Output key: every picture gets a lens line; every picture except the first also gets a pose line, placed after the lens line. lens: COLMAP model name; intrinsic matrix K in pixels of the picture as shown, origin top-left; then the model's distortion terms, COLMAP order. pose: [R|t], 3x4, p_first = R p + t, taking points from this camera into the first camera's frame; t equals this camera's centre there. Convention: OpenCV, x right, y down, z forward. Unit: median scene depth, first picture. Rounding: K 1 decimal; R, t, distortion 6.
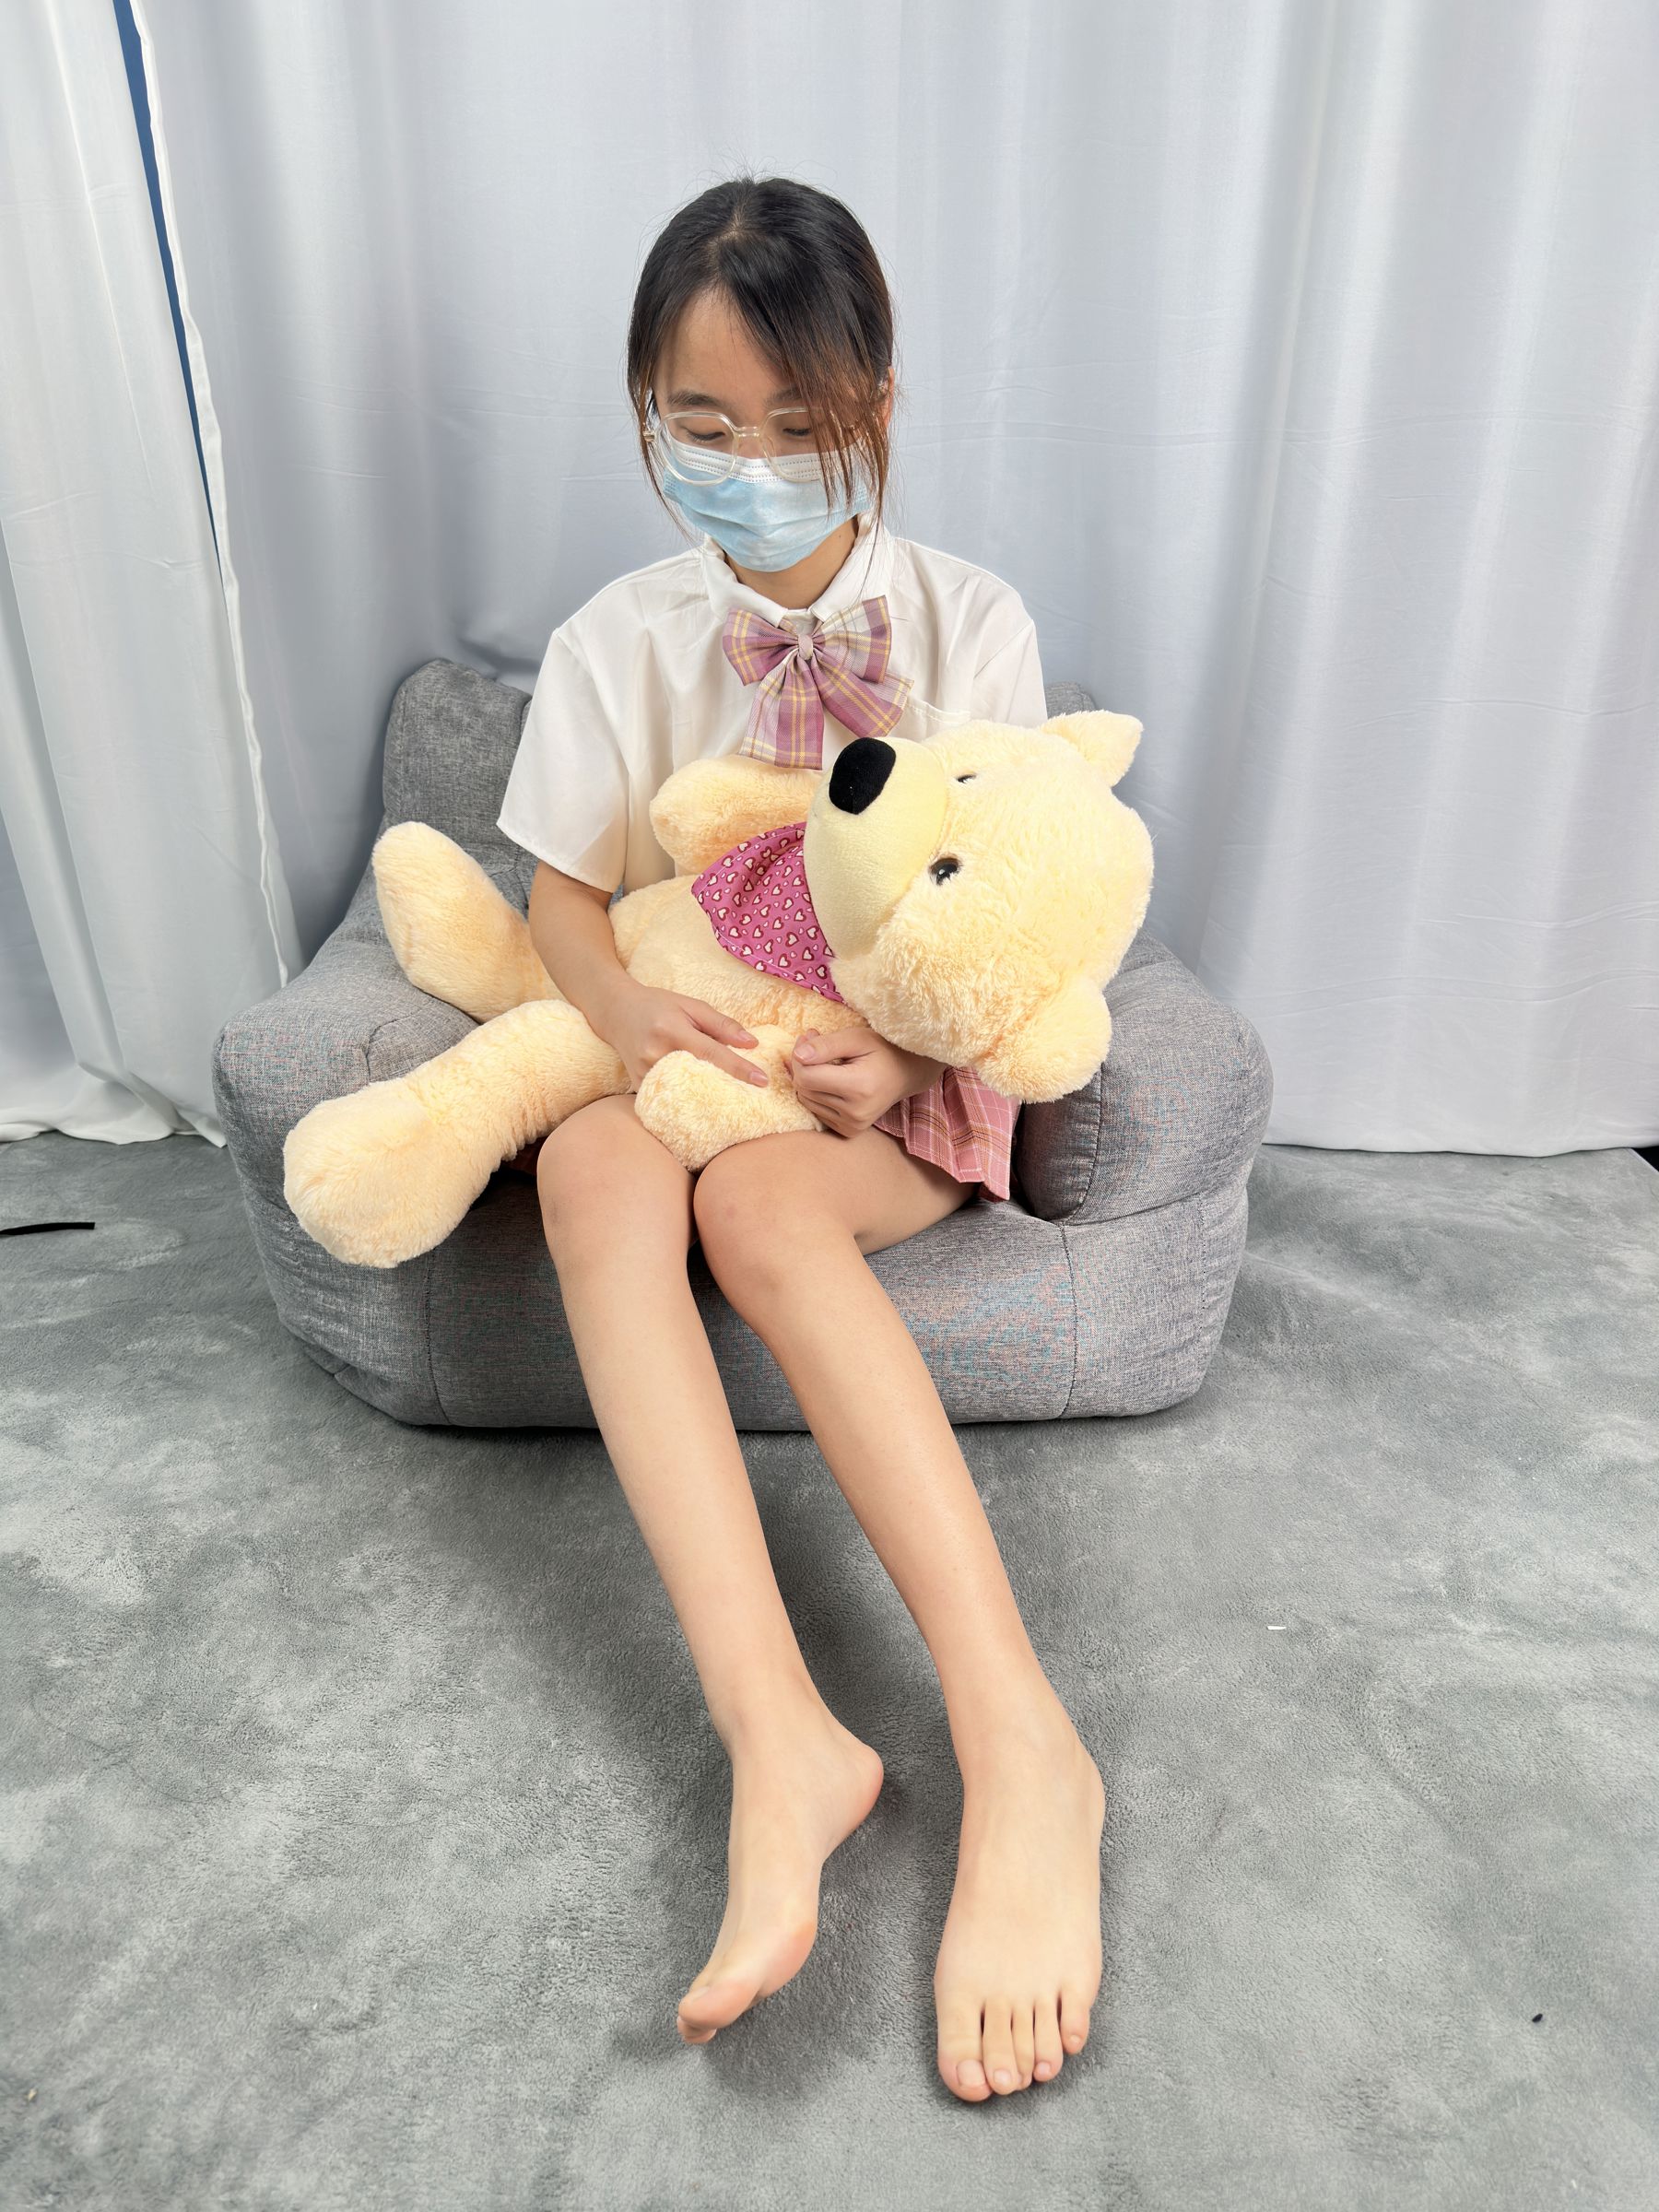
lens RADIAL K [[1575.1, 0, 871.9], [0, 1575.1, 1113.0], [0, 0, 1]] dist [-0.001962, -0.009070]
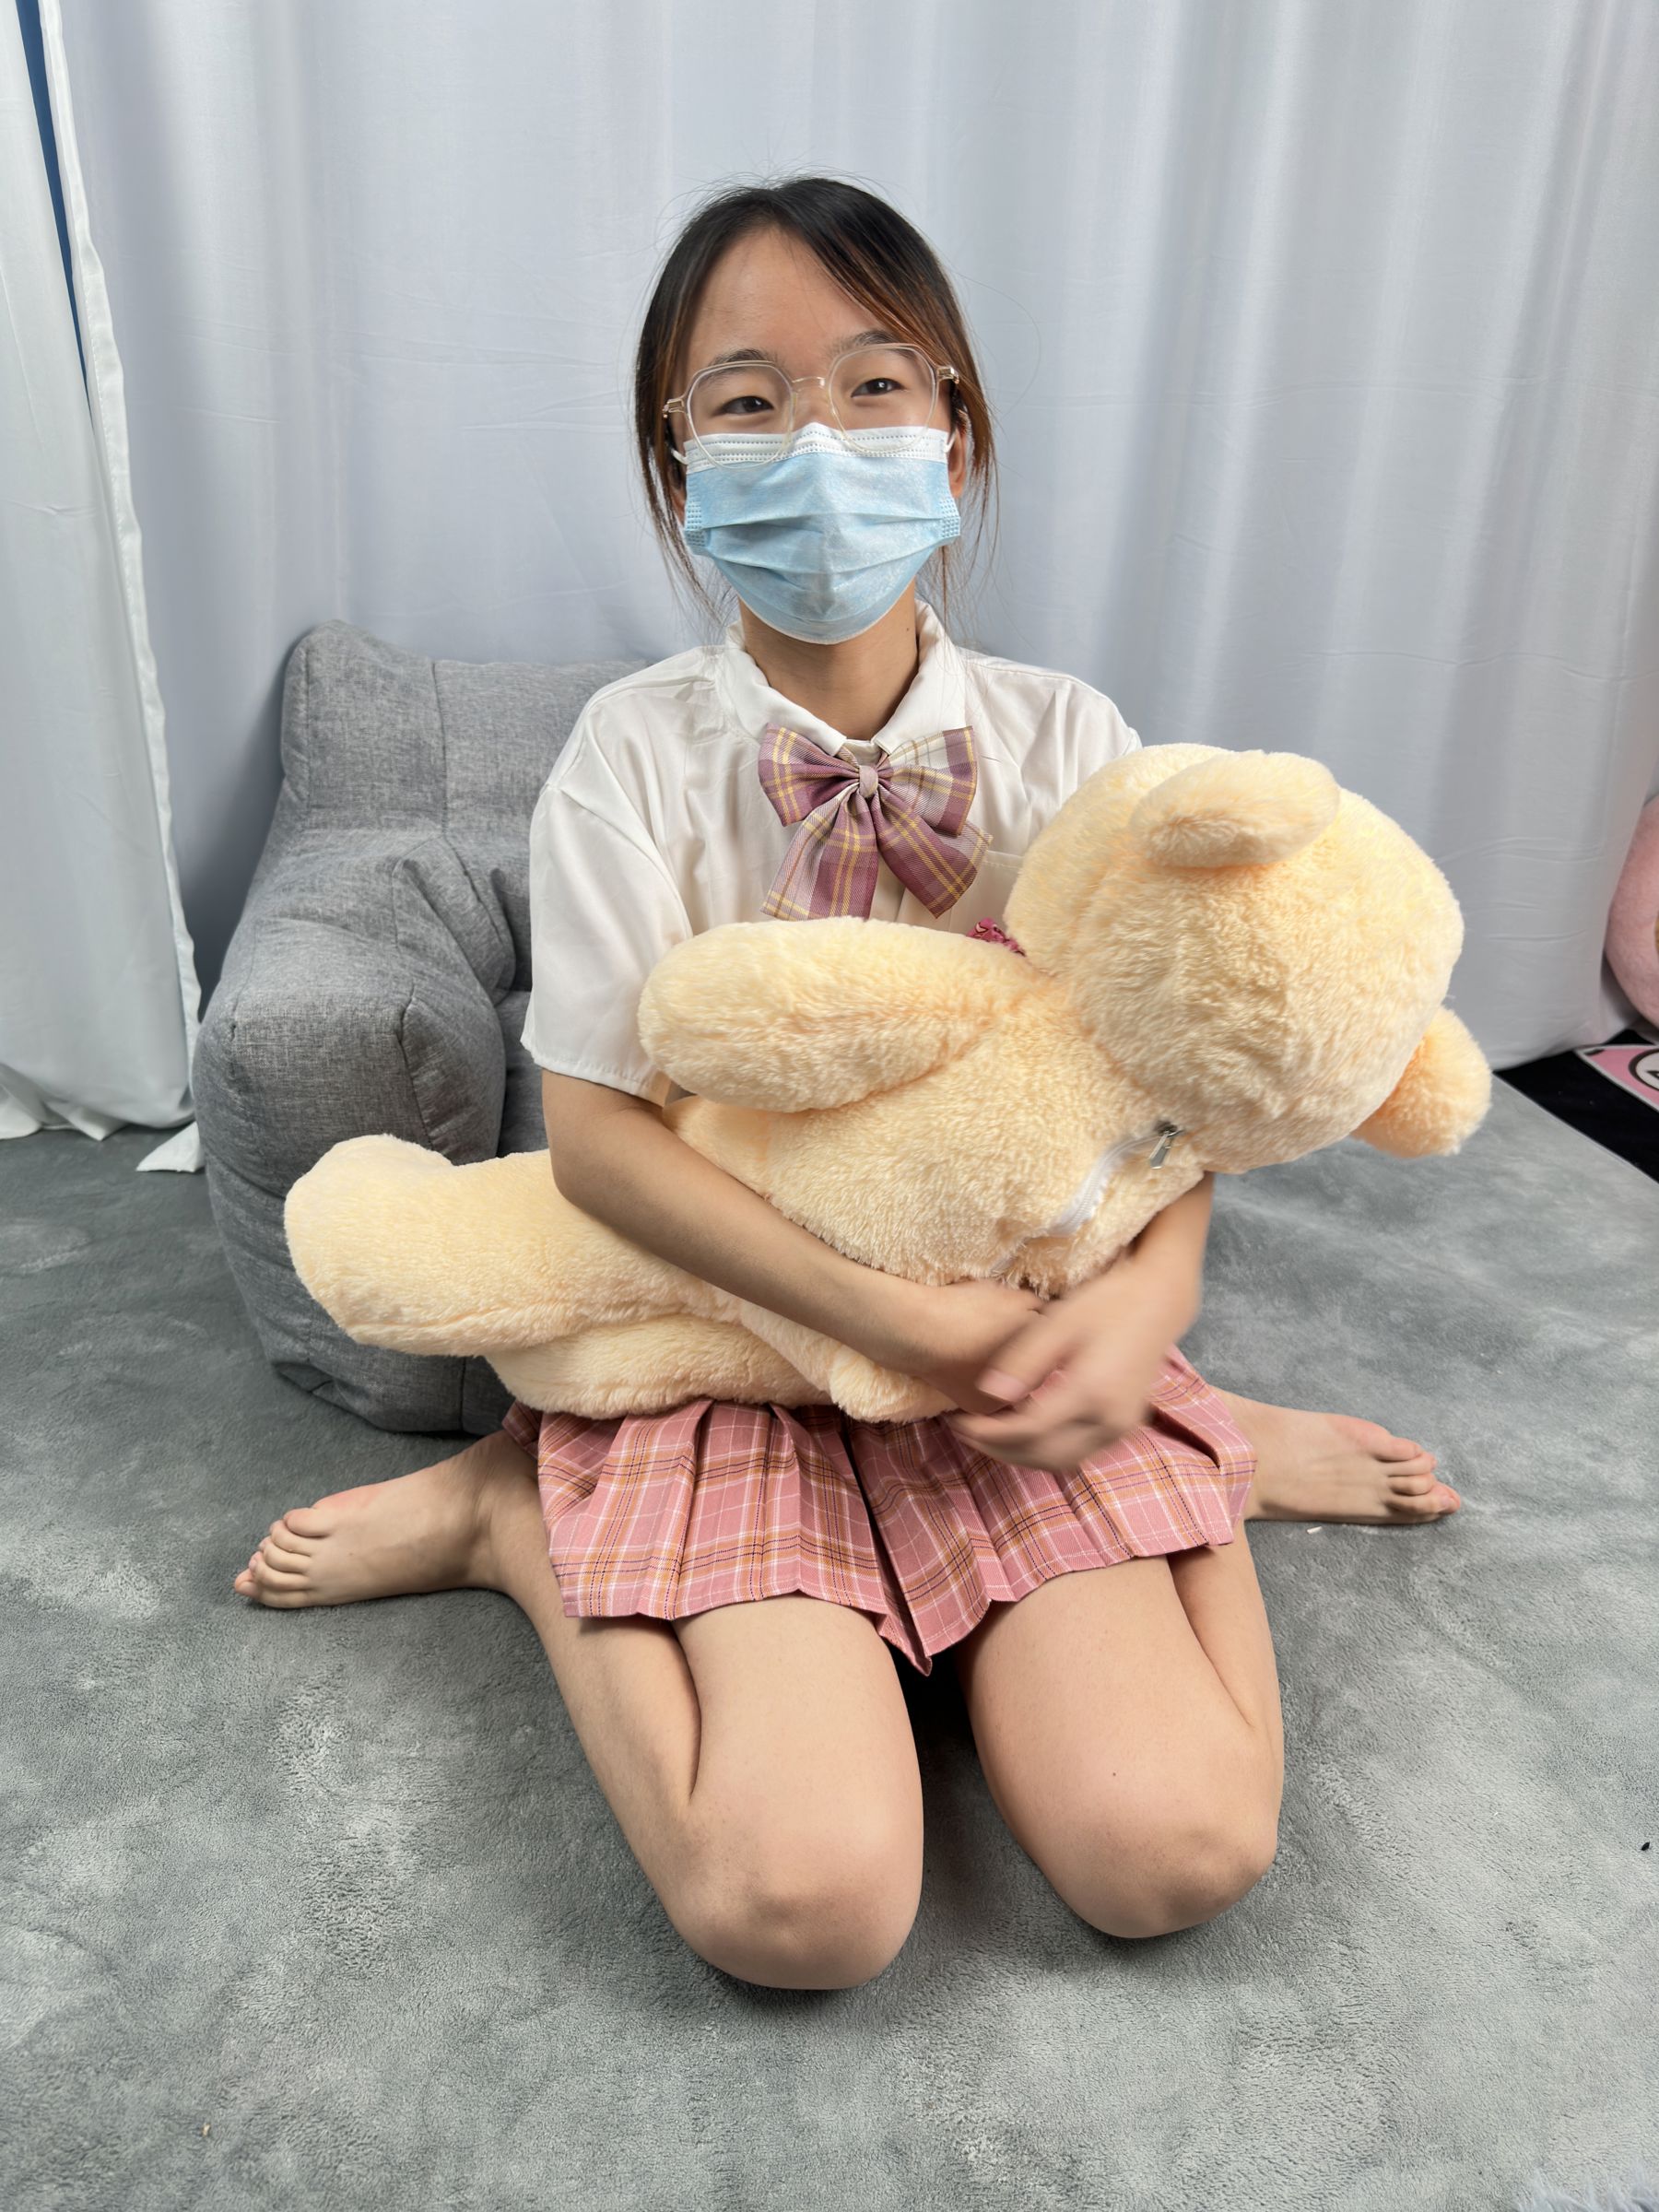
lens RADIAL K [[1575.1, 0, 838.5], [0, 1575.1, 1098.5], [0, 0, 1]] dist [-0.001962, -0.009070]
pose [[0.985958, -0.049479, 0.159497, -0.194397], [0.049328, 0.998771, 0.004909, 0.020955], [-0.159543, 0.003027, 0.987186, 0.014528]]
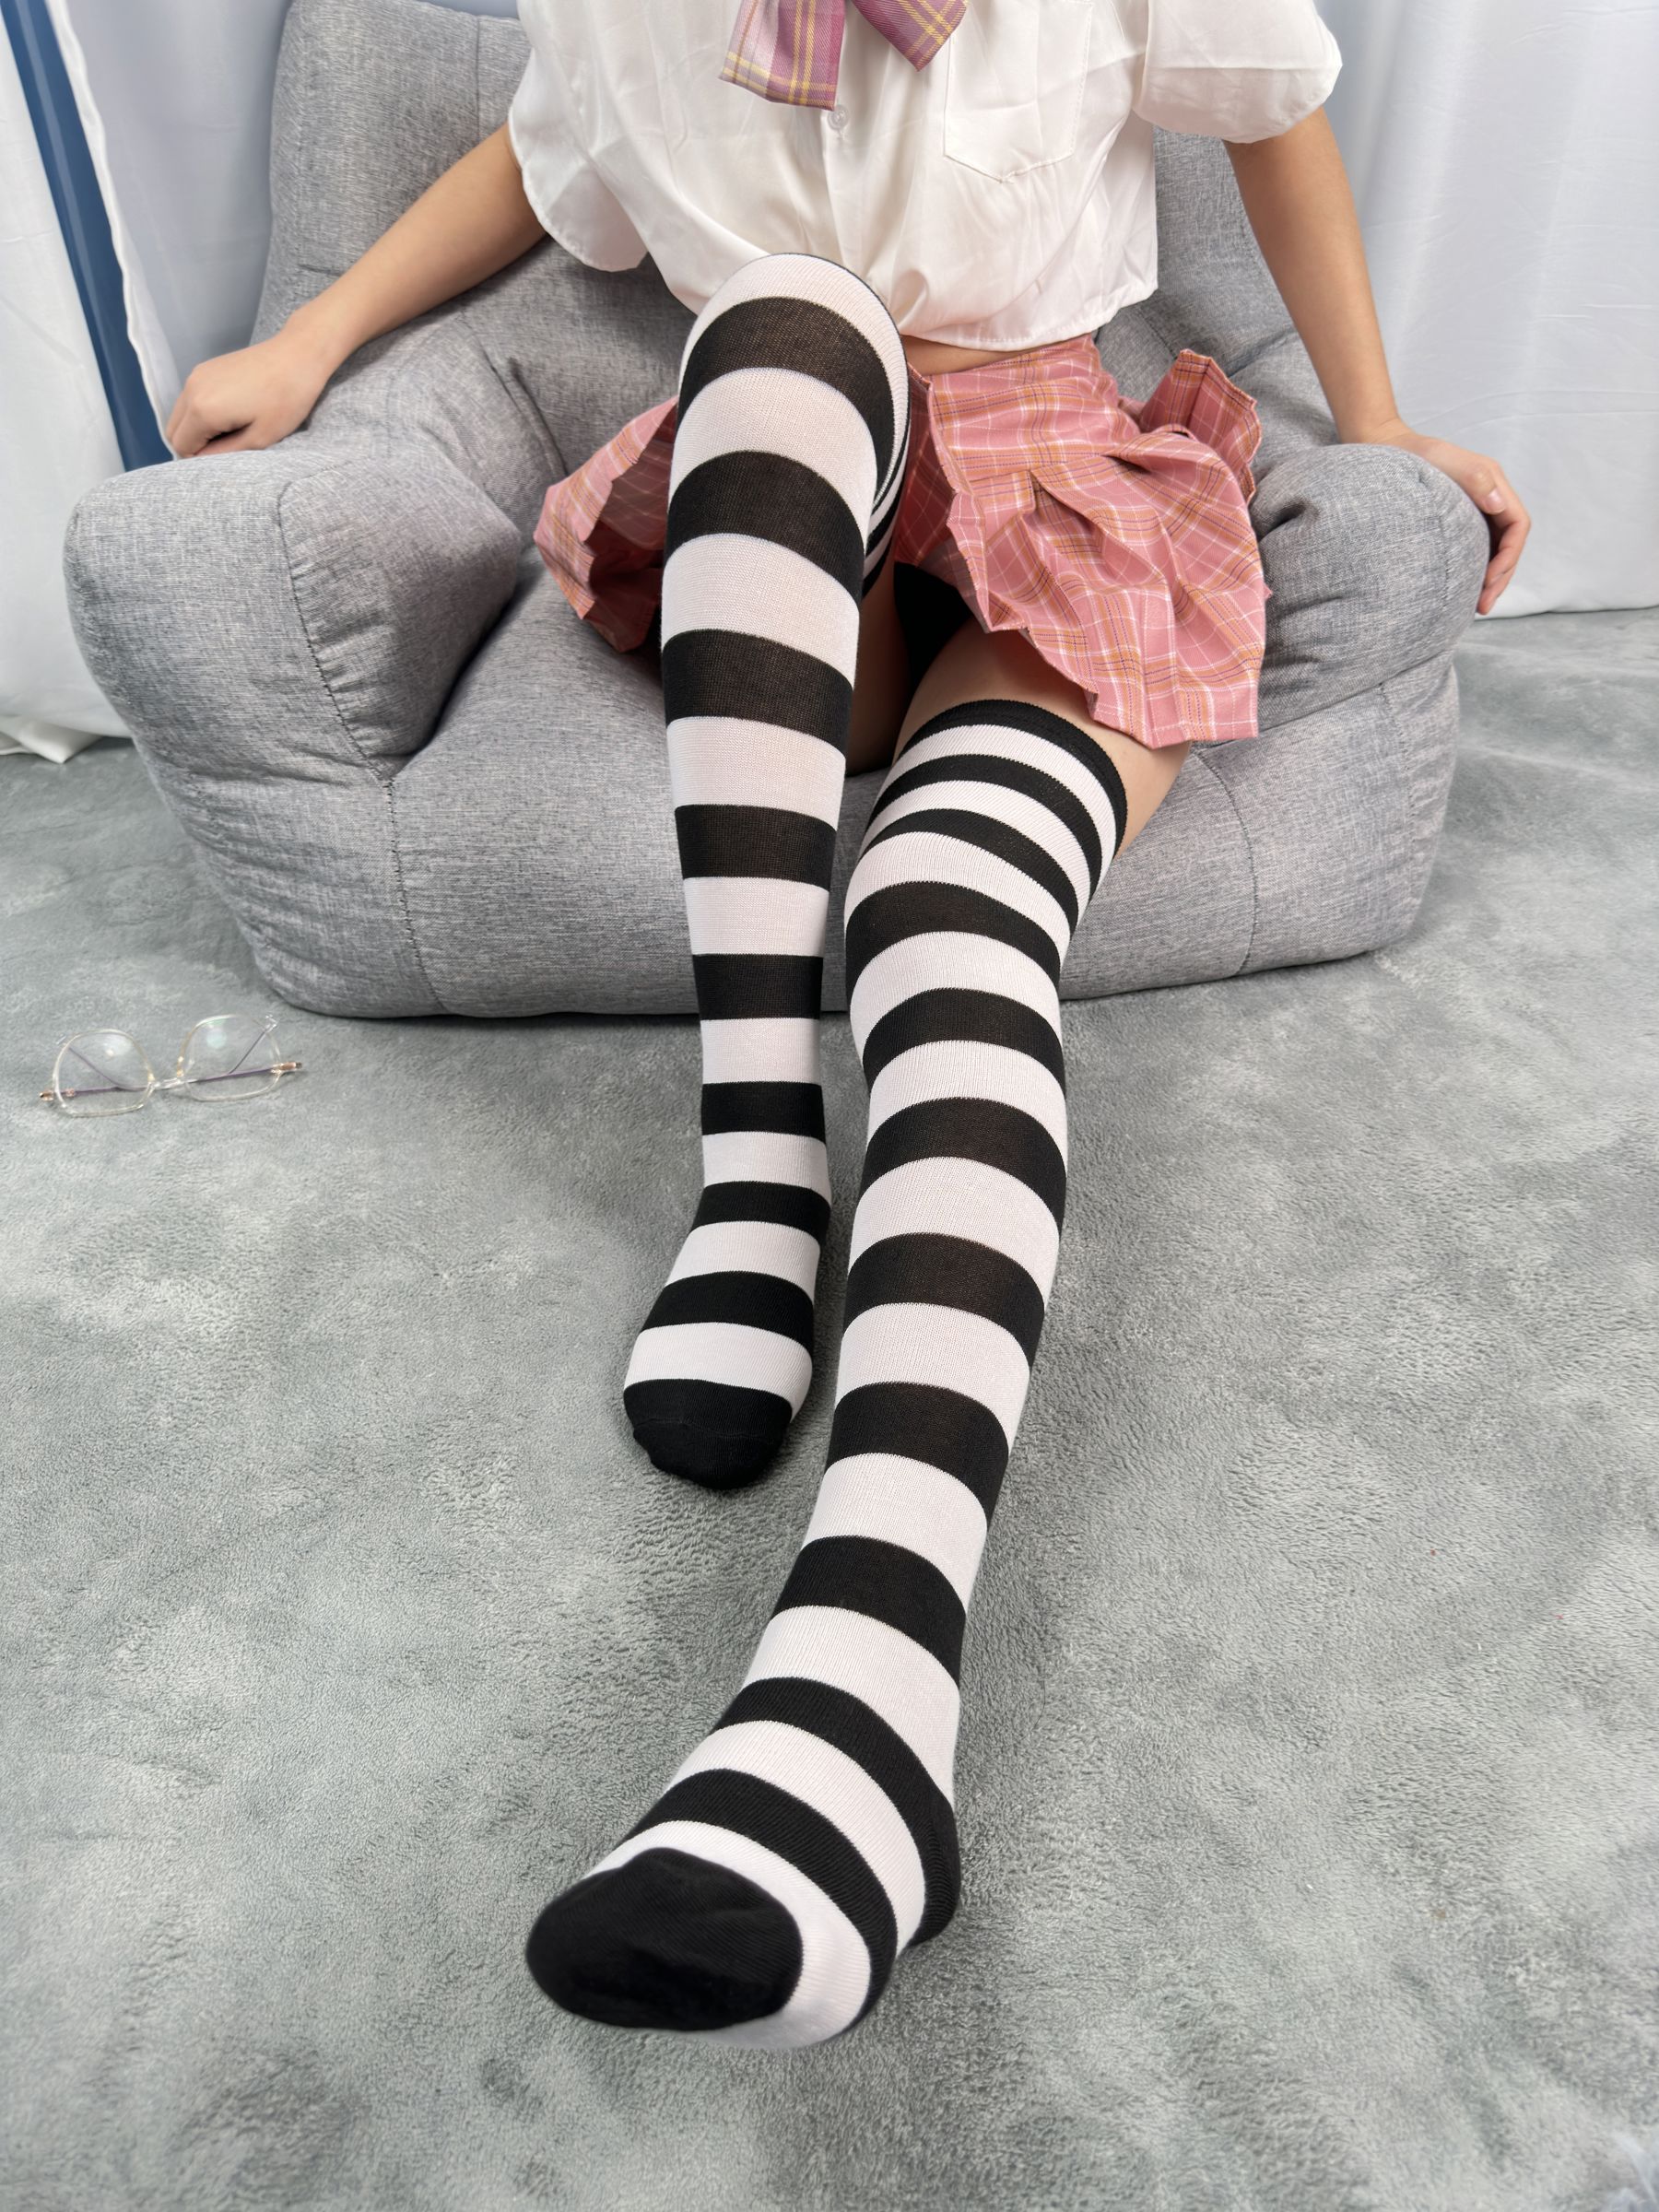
lens RADIAL K [[1575.1, 0, 847.2], [0, 1575.1, 1082.2], [0, 0, 1]] dist [-0.001962, -0.009070]
pose [[0.976893, -0.143512, 0.158377, -0.284849], [0.110372, 0.973318, 0.201173, 0.090067], [-0.183022, -0.179045, 0.966667, 0.280087]]
